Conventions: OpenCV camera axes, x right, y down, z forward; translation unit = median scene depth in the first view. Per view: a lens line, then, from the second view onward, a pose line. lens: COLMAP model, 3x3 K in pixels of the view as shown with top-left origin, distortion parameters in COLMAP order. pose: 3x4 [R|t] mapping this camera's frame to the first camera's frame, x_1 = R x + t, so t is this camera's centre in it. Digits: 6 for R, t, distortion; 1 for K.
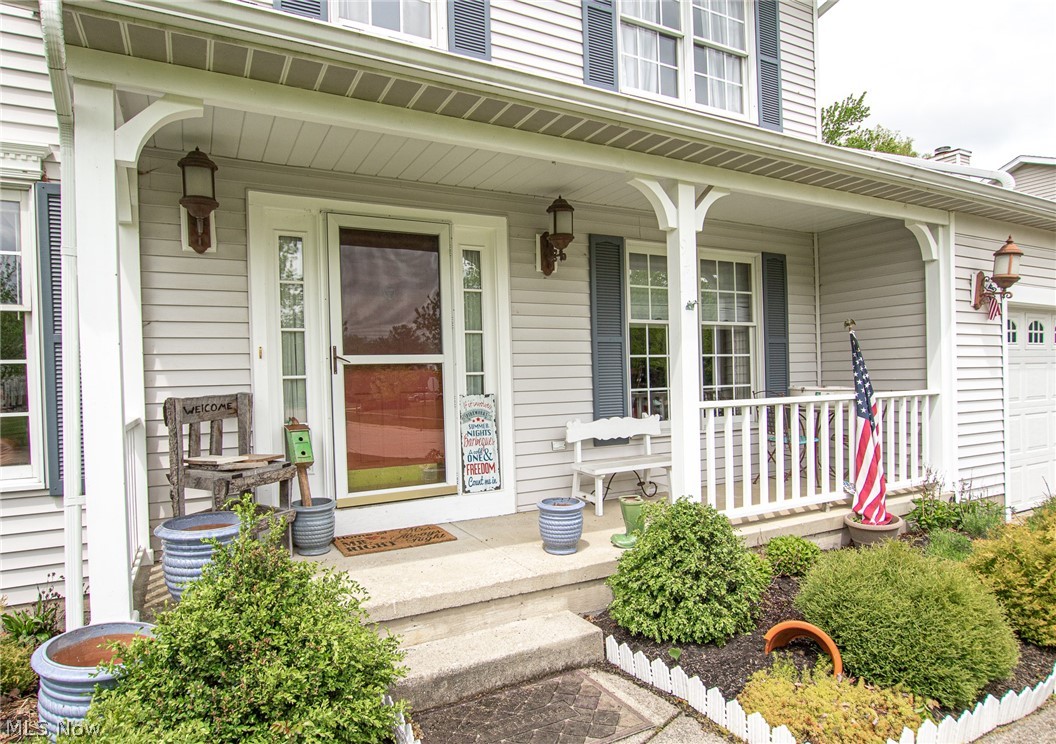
lens RADIAL K [[626.8, 0, 528.0], [0, 626.8, 372.0], [0, 0, 1]] dist [-0.003251, -0.000785]
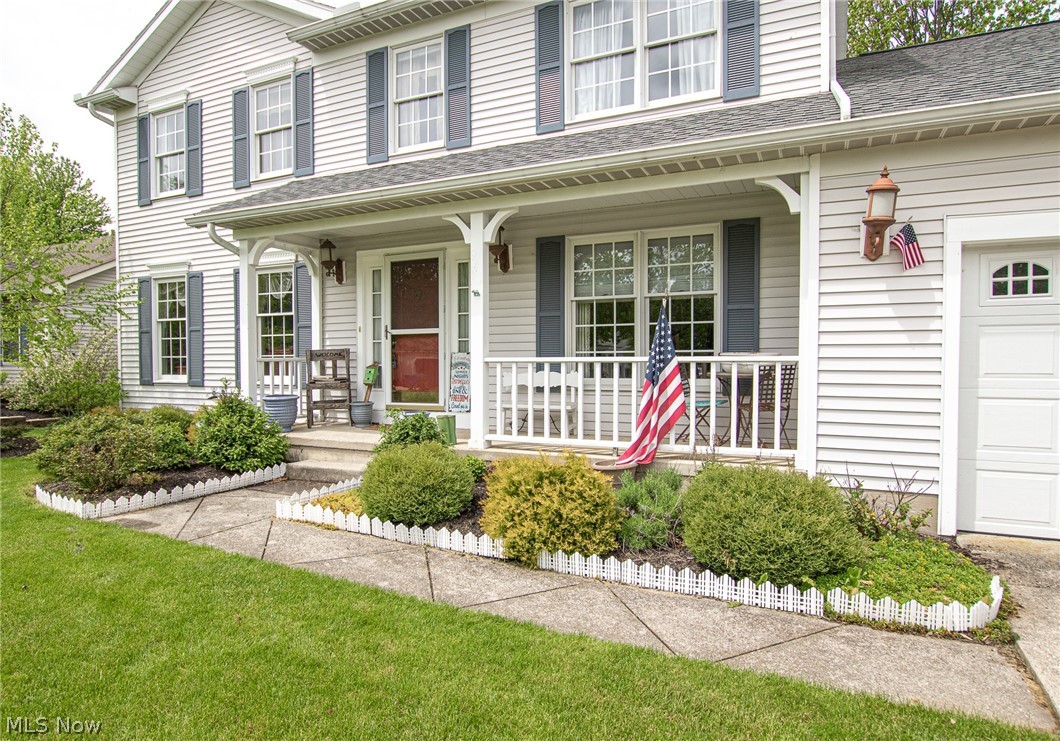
lens RADIAL K [[653.0, 0, 530.0], [0, 653.0, 370.5], [0, 0, 1]] dist [-0.010372, 0.000012]
pose [[0.593808, 0.033663, -0.803902, 1.435054], [-0.002142, 0.999187, 0.040258, 0.014626], [0.804604, -0.022184, 0.593398, 0.148886]]
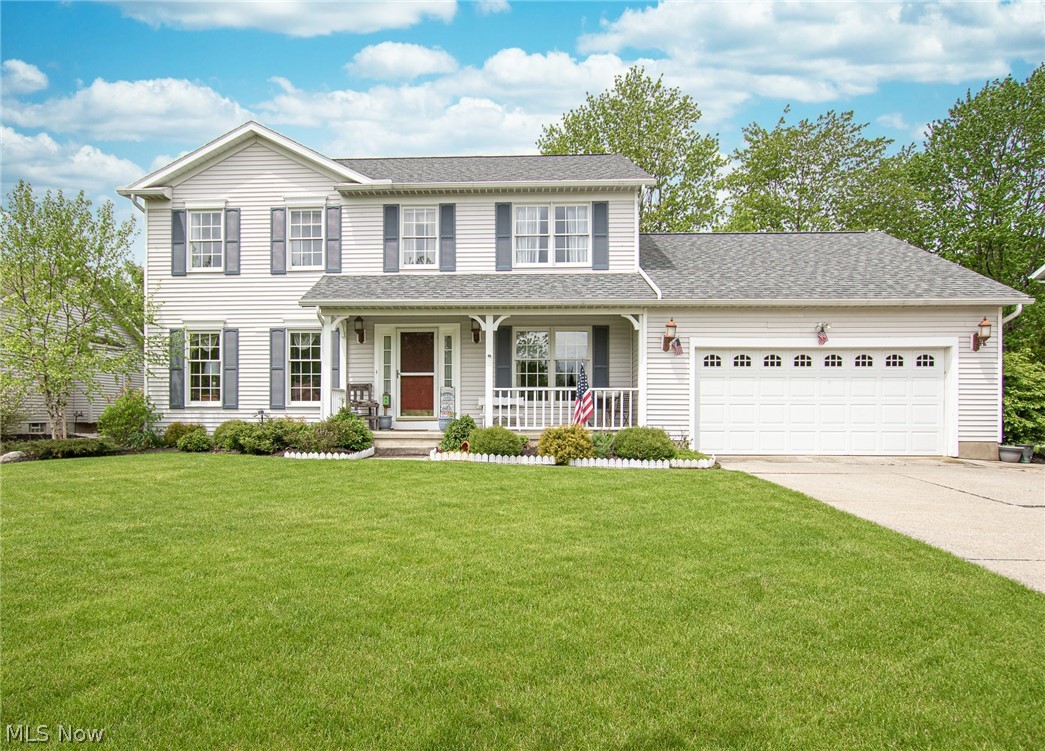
lens RADIAL K [[680.6, 0, 520.6], [0, 680.6, 400.8], [0, 0, 1]] dist [0.001110, -0.000797]
pose [[0.878654, 0.015744, -0.477199, 1.748028], [-0.015570, 0.999869, 0.004321, 0.084060], [0.477205, 0.003633, 0.878784, -1.611633]]
